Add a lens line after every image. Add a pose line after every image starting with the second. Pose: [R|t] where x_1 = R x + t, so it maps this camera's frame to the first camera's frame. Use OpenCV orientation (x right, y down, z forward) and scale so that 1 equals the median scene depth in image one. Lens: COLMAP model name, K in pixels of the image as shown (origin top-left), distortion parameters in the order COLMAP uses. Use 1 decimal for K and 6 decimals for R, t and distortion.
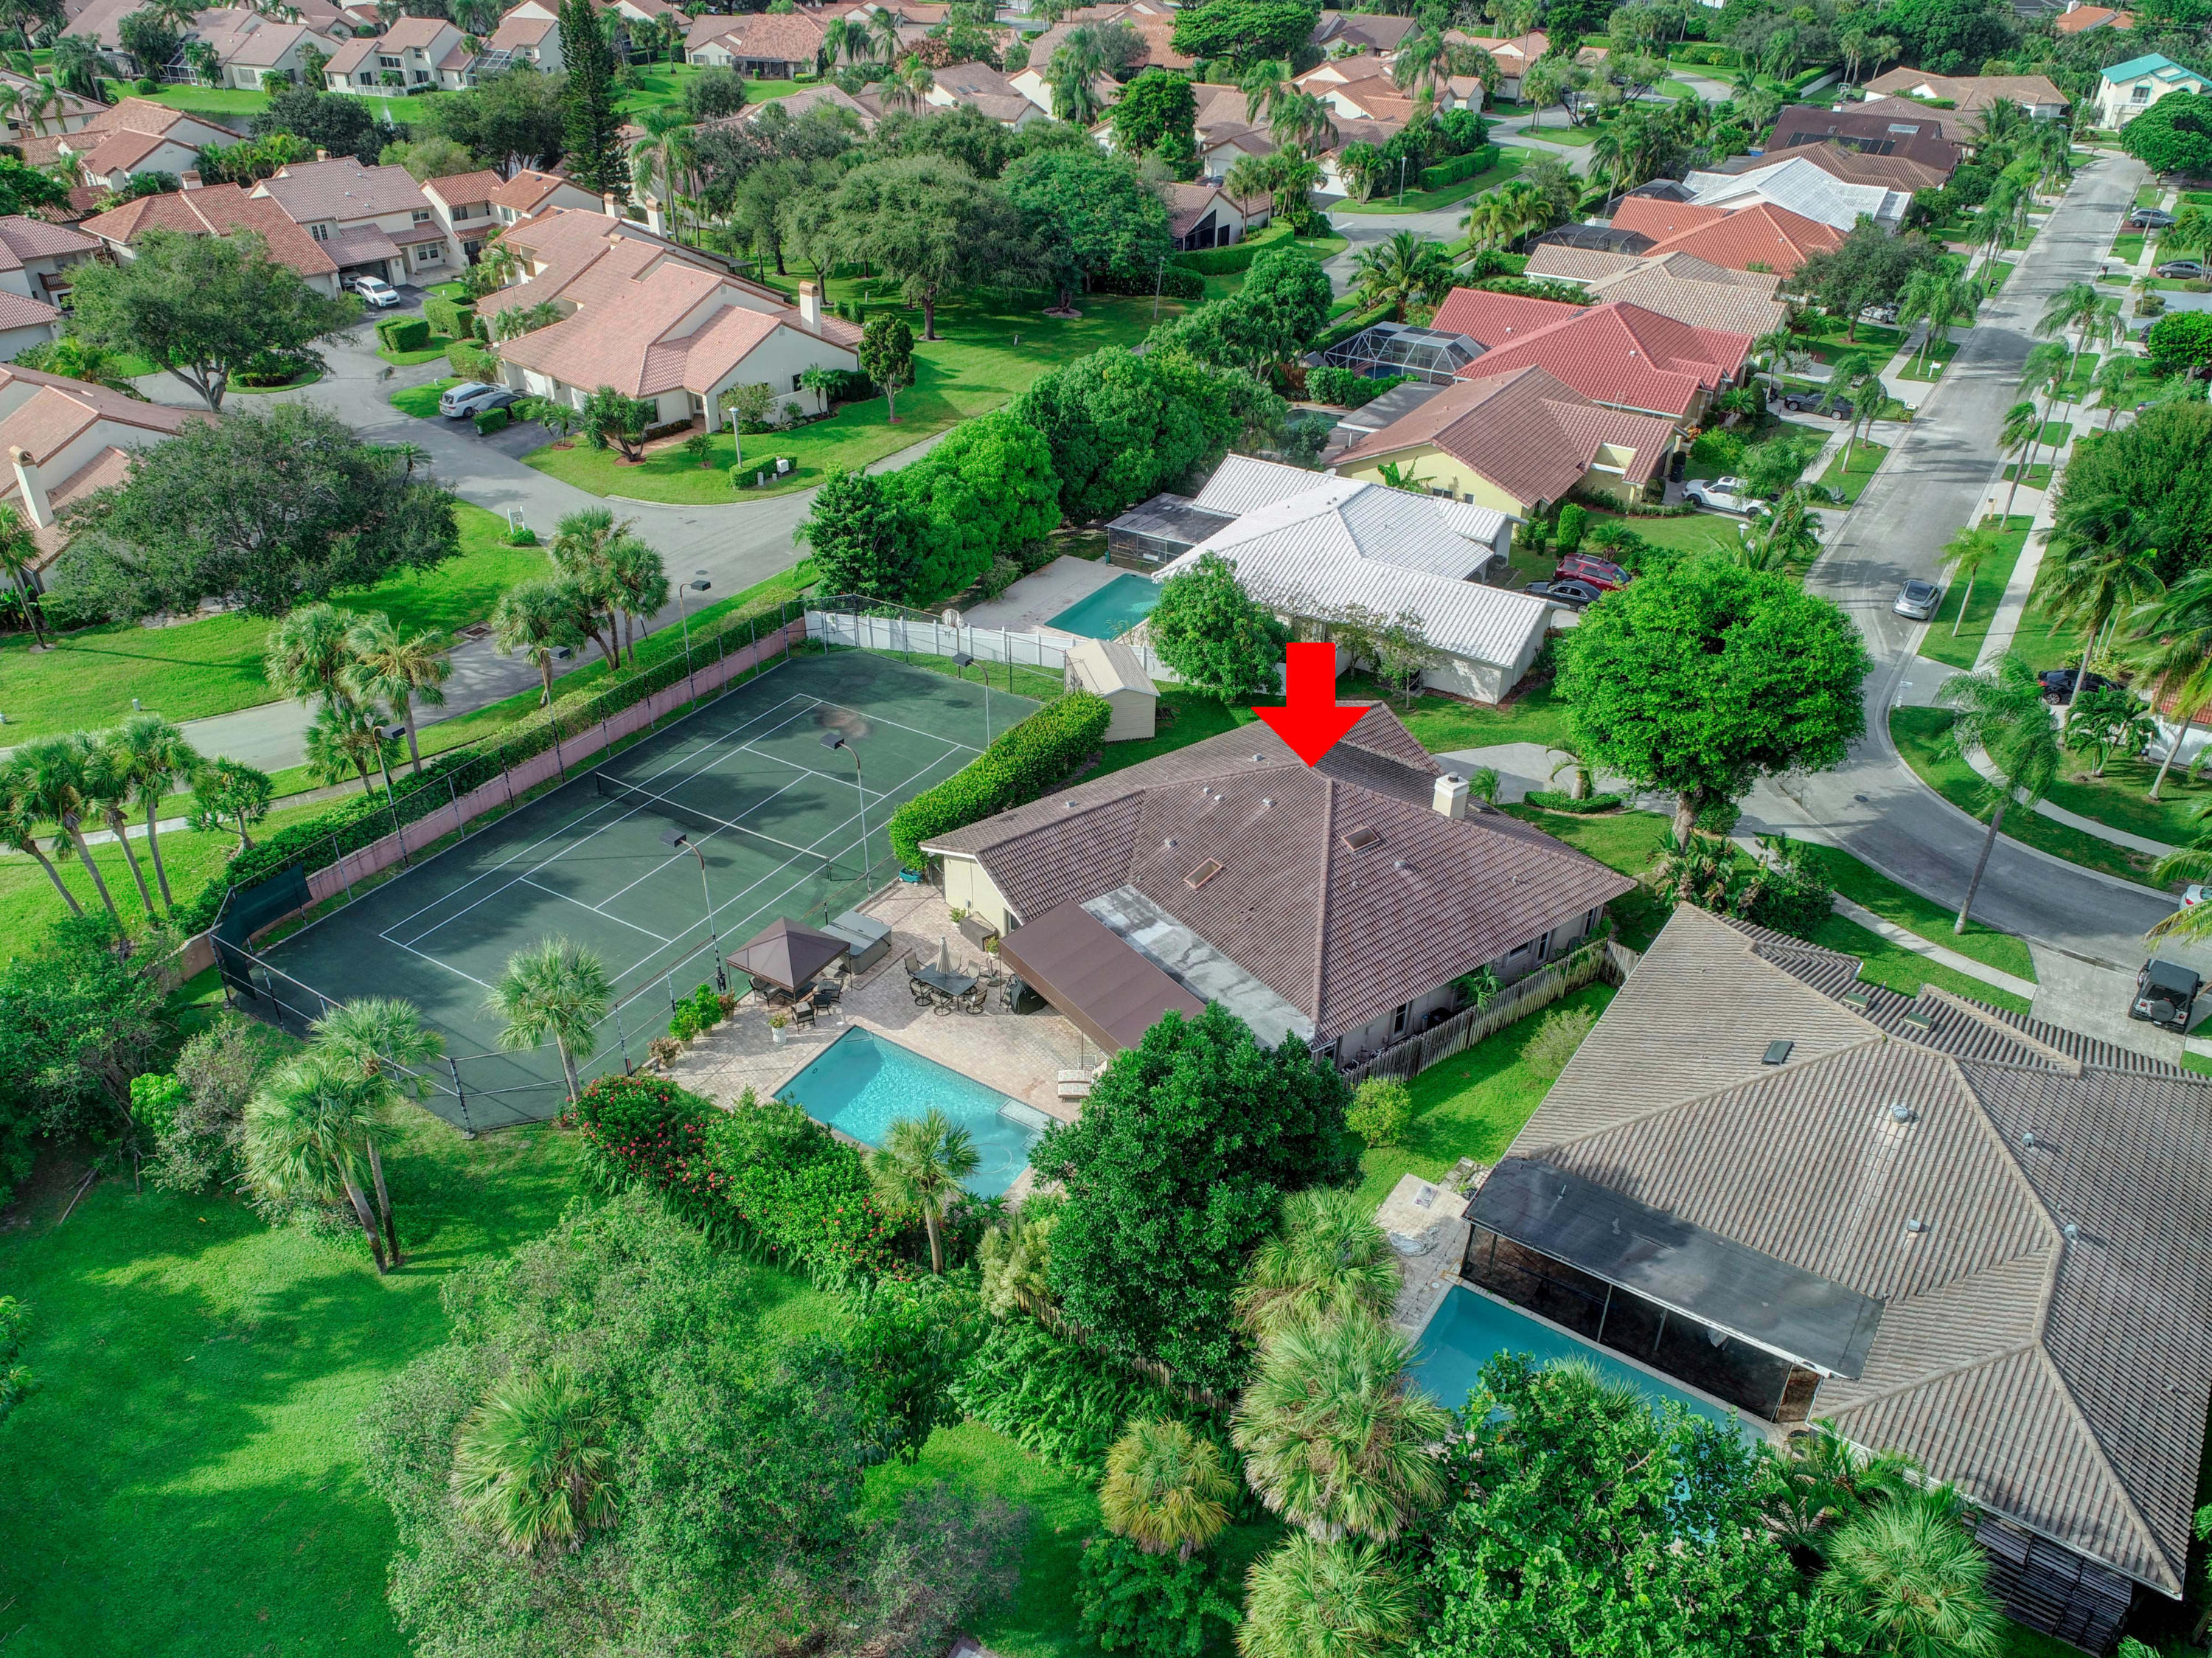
lens RADIAL K [[1631.0, 0, 1106.0], [0, 1631.0, 829.0], [0, 0, 1]] dist [0.002017, -0.001116]
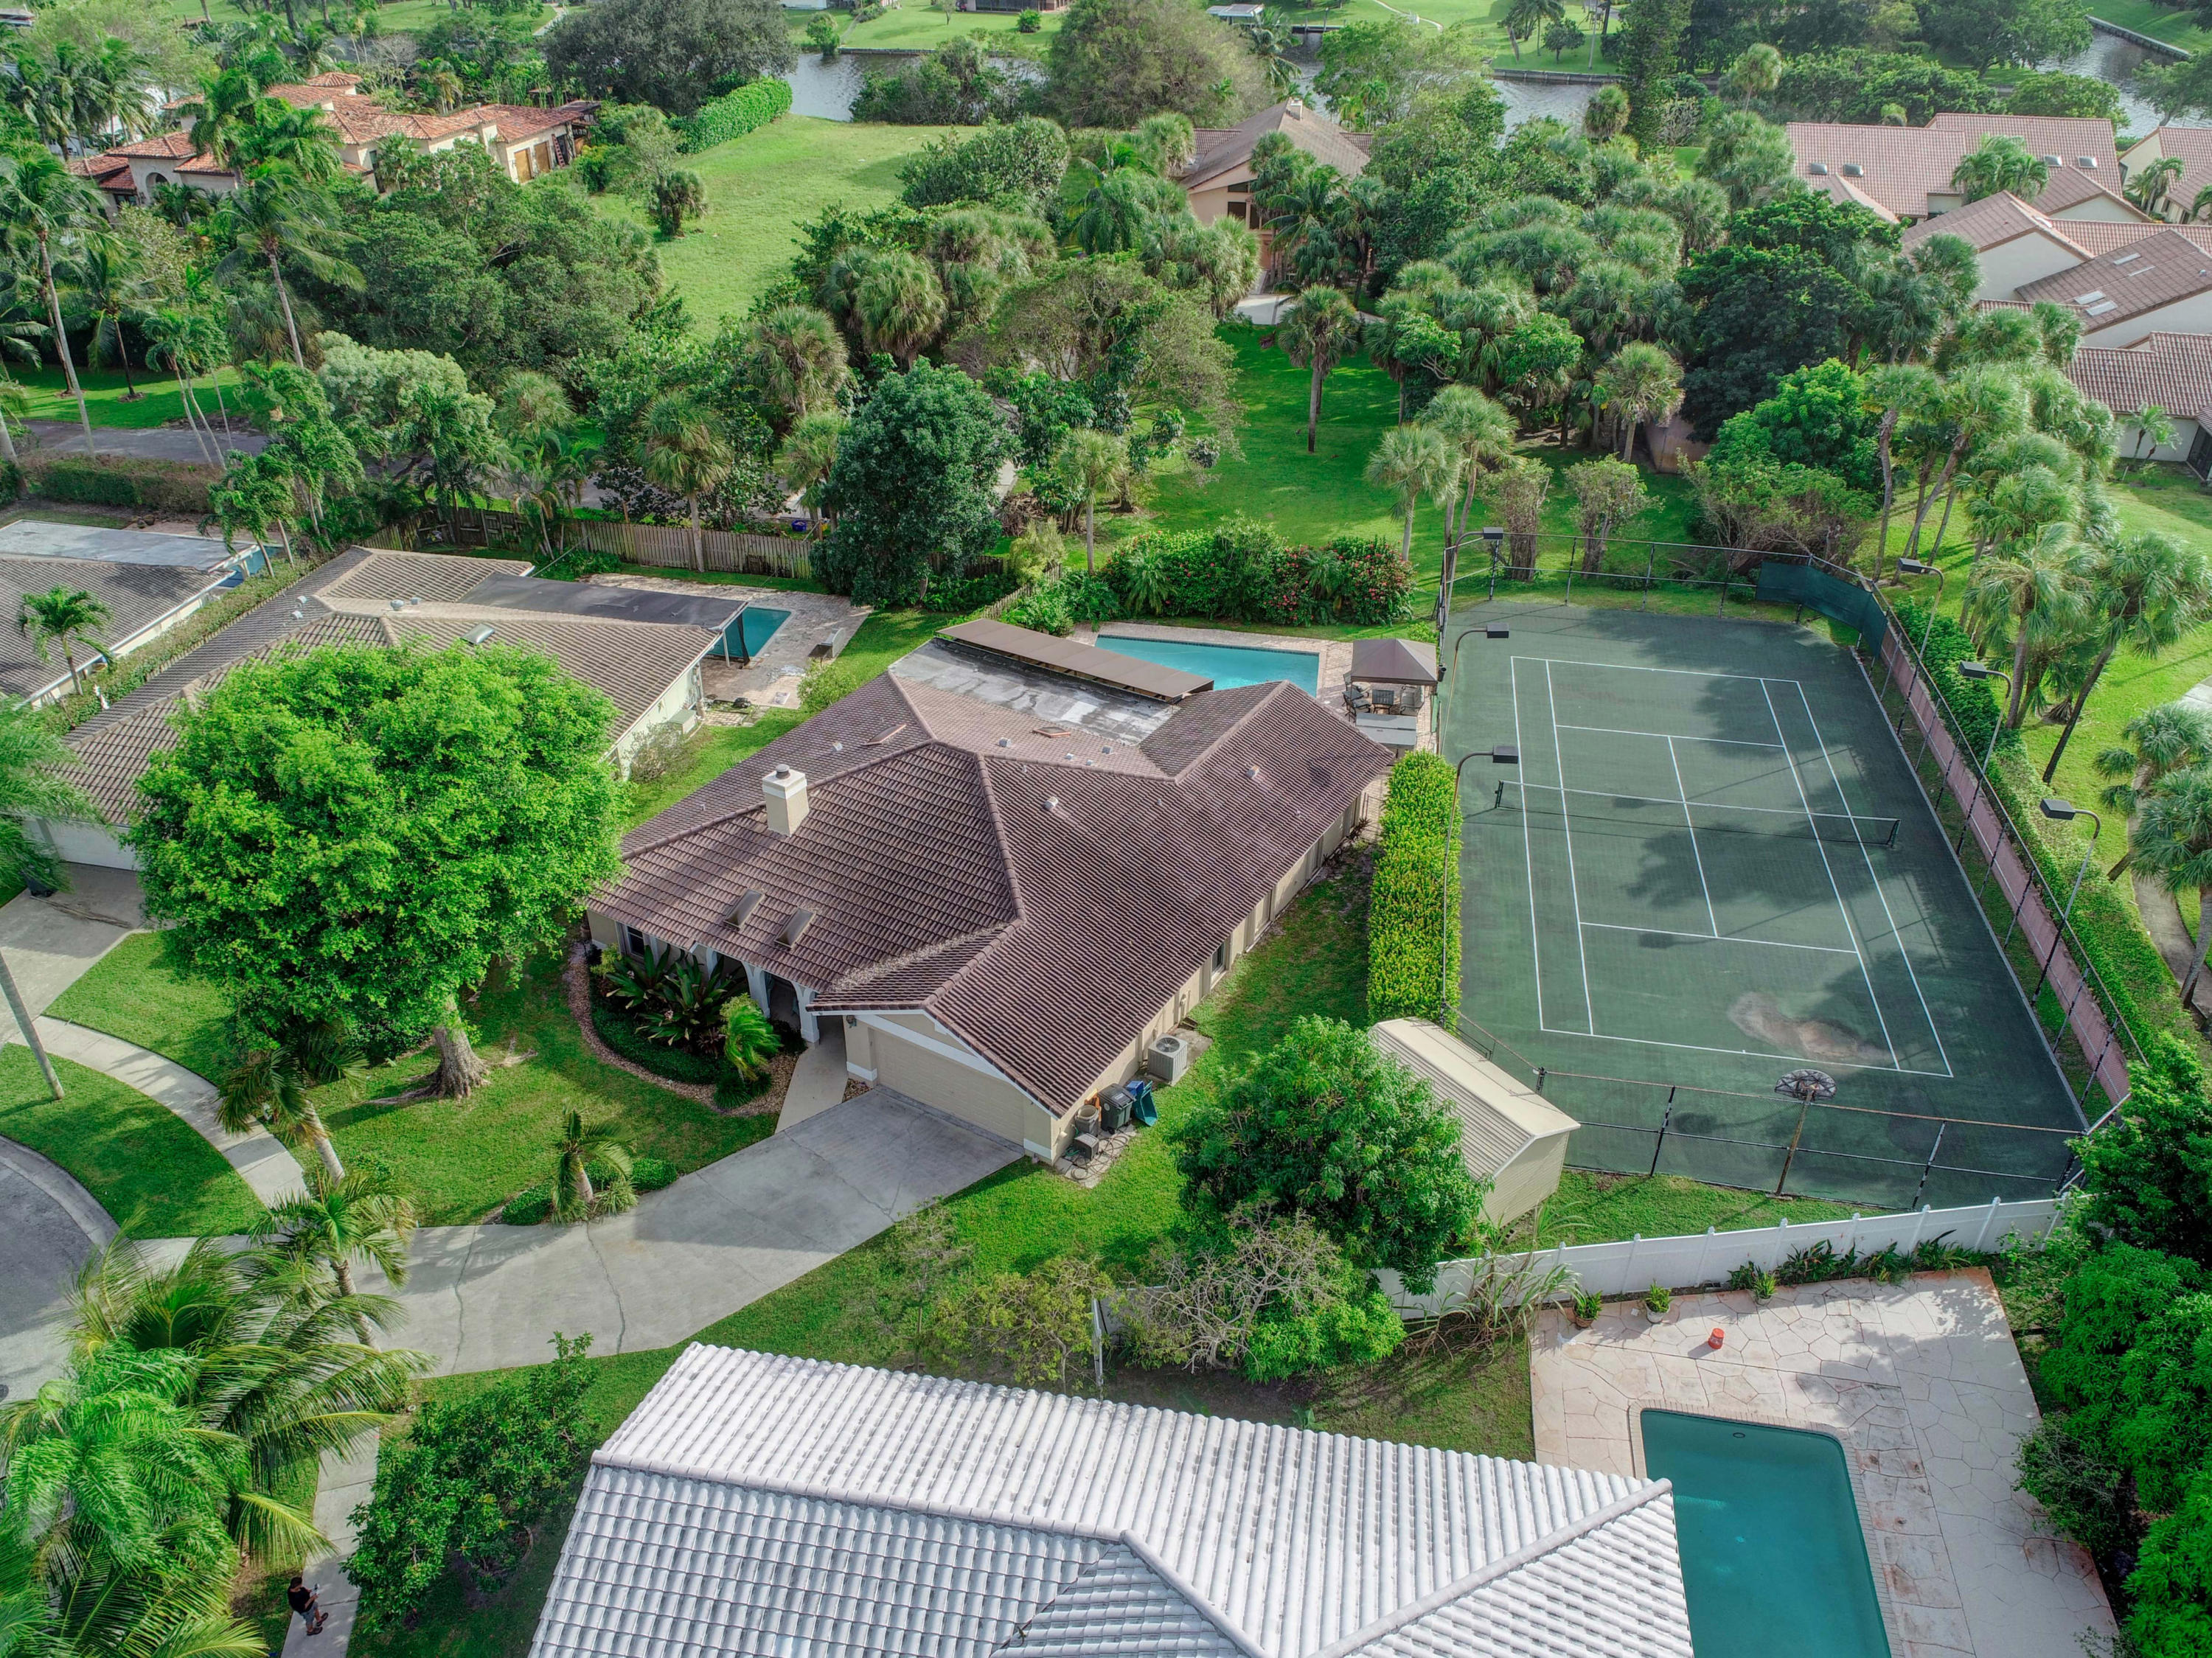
lens RADIAL K [[1630.7, 0, 1106.0], [0, 1630.7, 829.0], [0, 0, 1]] dist [0.002017, -0.001116]
pose [[-0.926273, 0.202641, -0.317735, 0.248291], [-0.198565, 0.454157, 0.868512, -0.557043], [0.320298, 0.867570, -0.380435, 1.044743]]
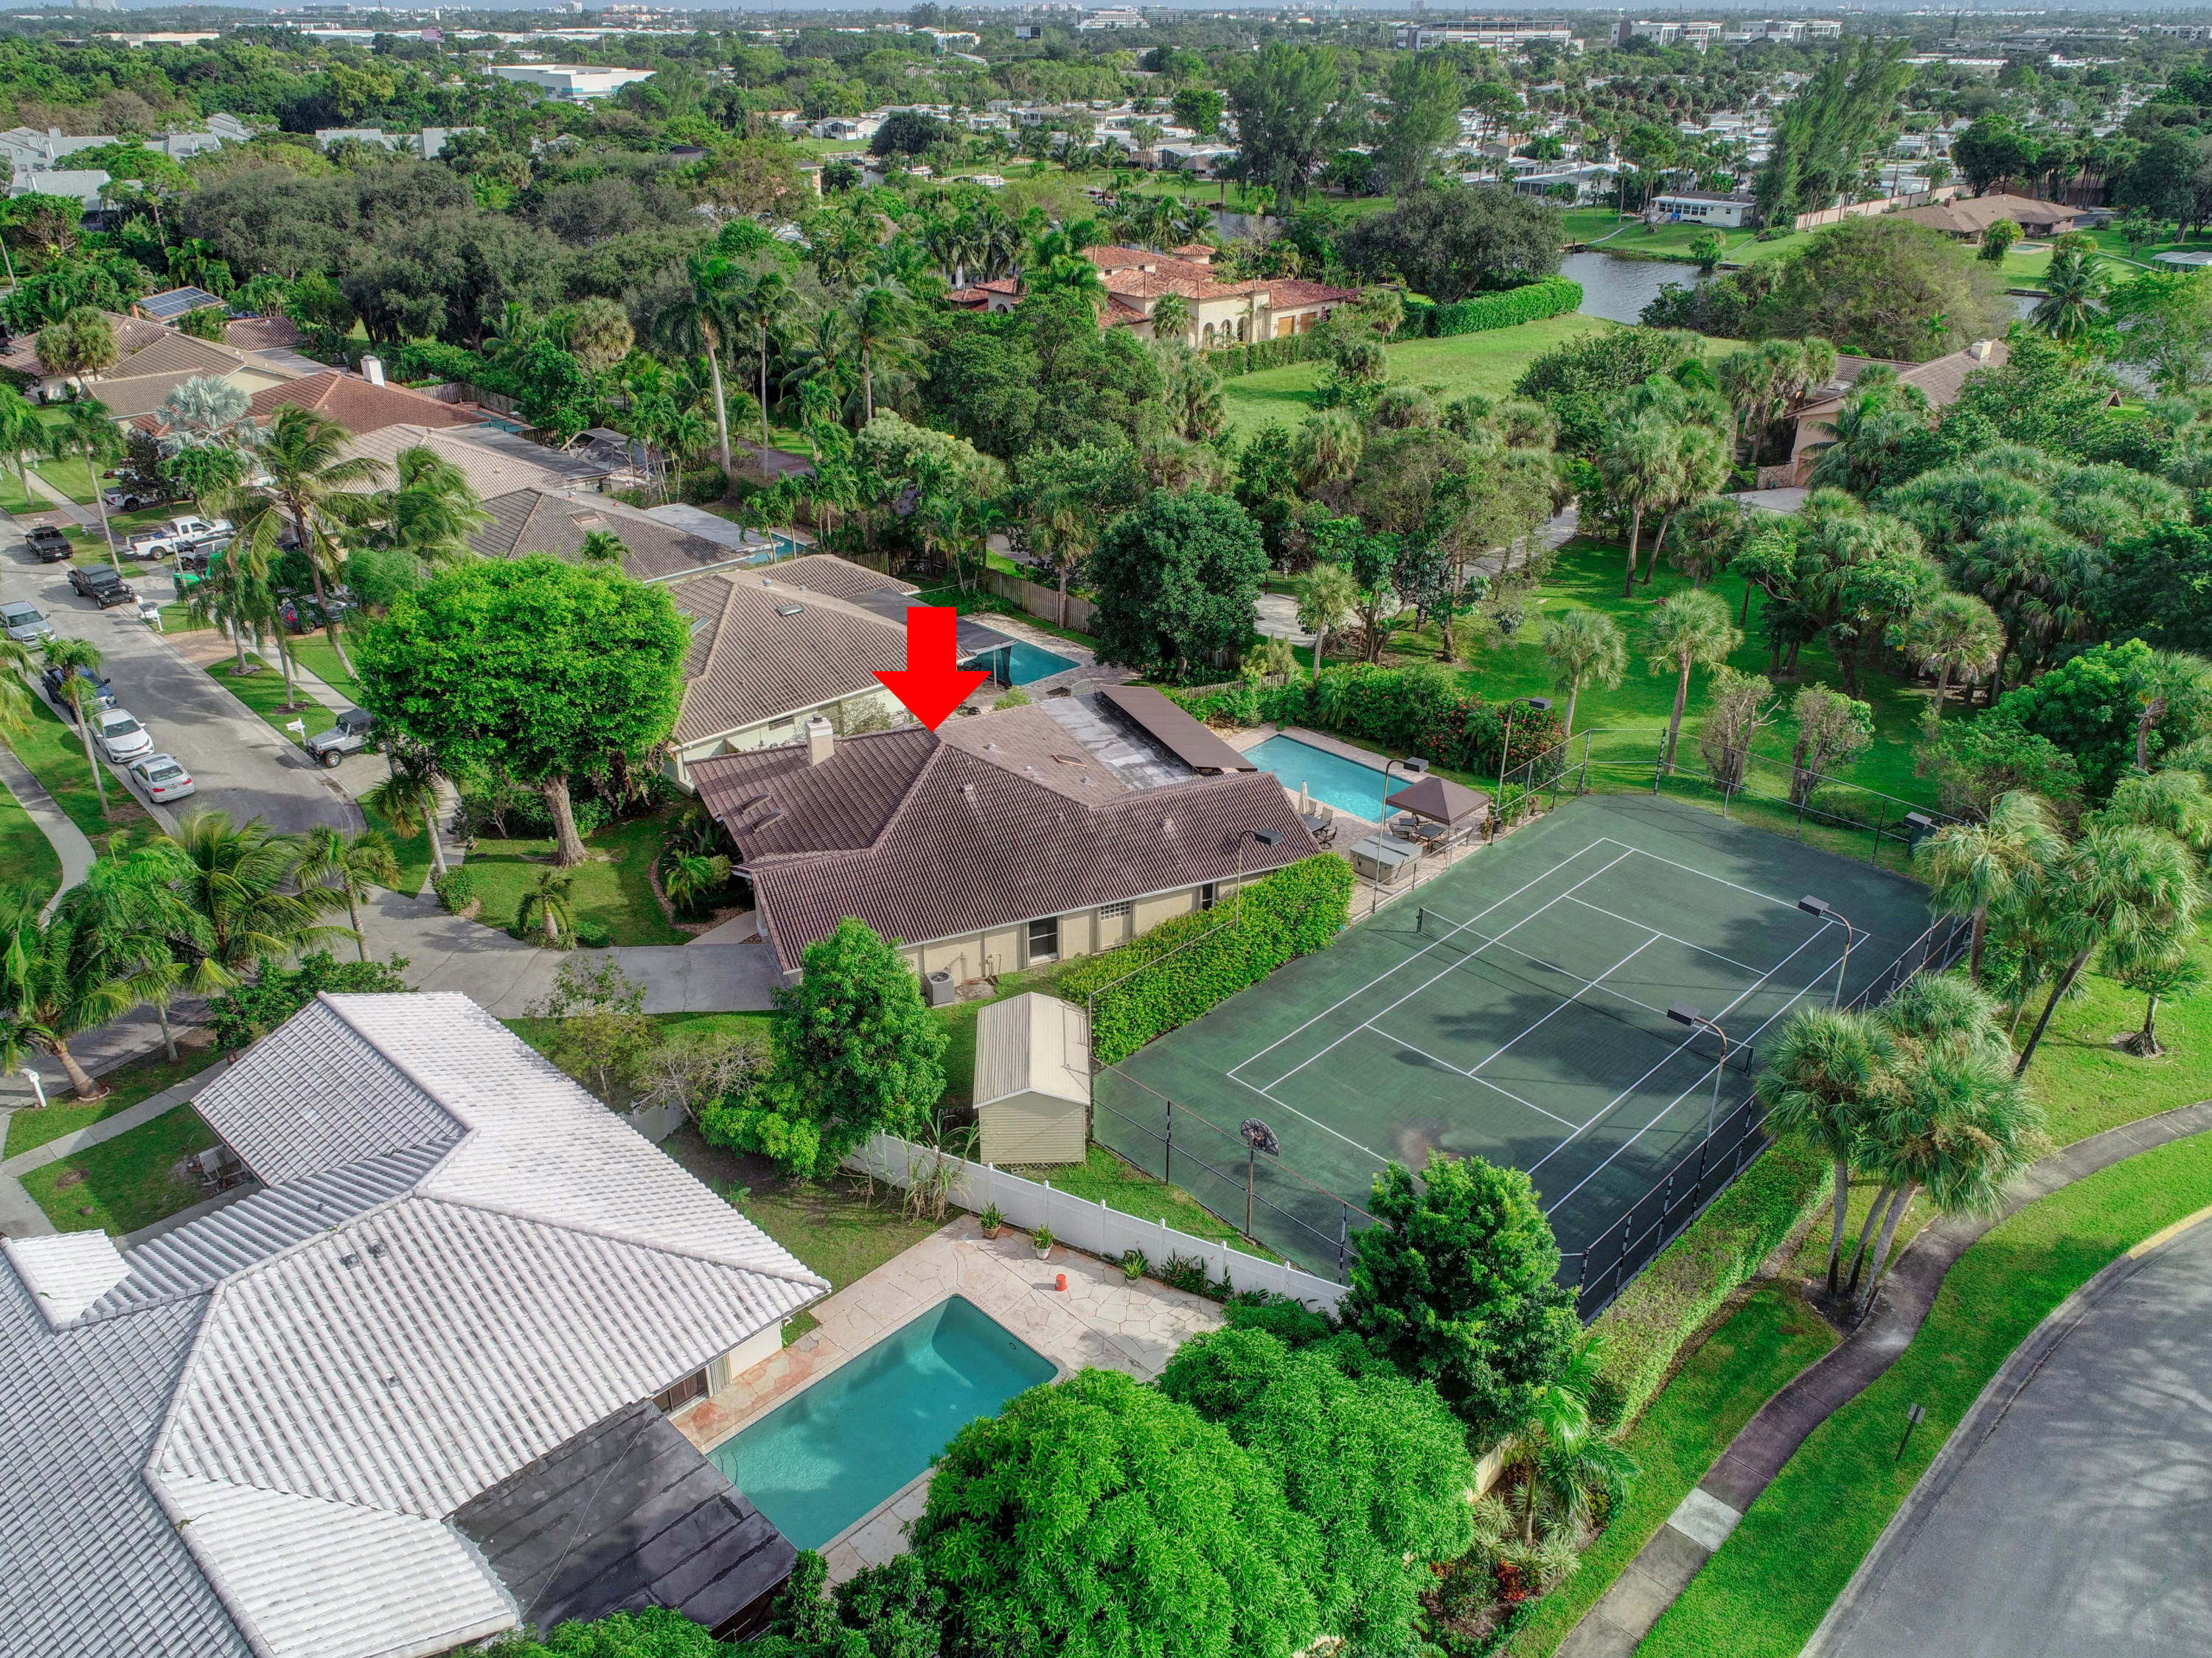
lens RADIAL K [[1630.7, 0, 1106.0], [0, 1630.7, 829.0], [0, 0, 1]] dist [0.002017, -0.001116]
pose [[-0.977244, -0.095155, 0.189579, -0.137780], [0.110982, 0.532286, 0.839259, -0.666575], [-0.180770, 0.841200, -0.509612, 1.199573]]
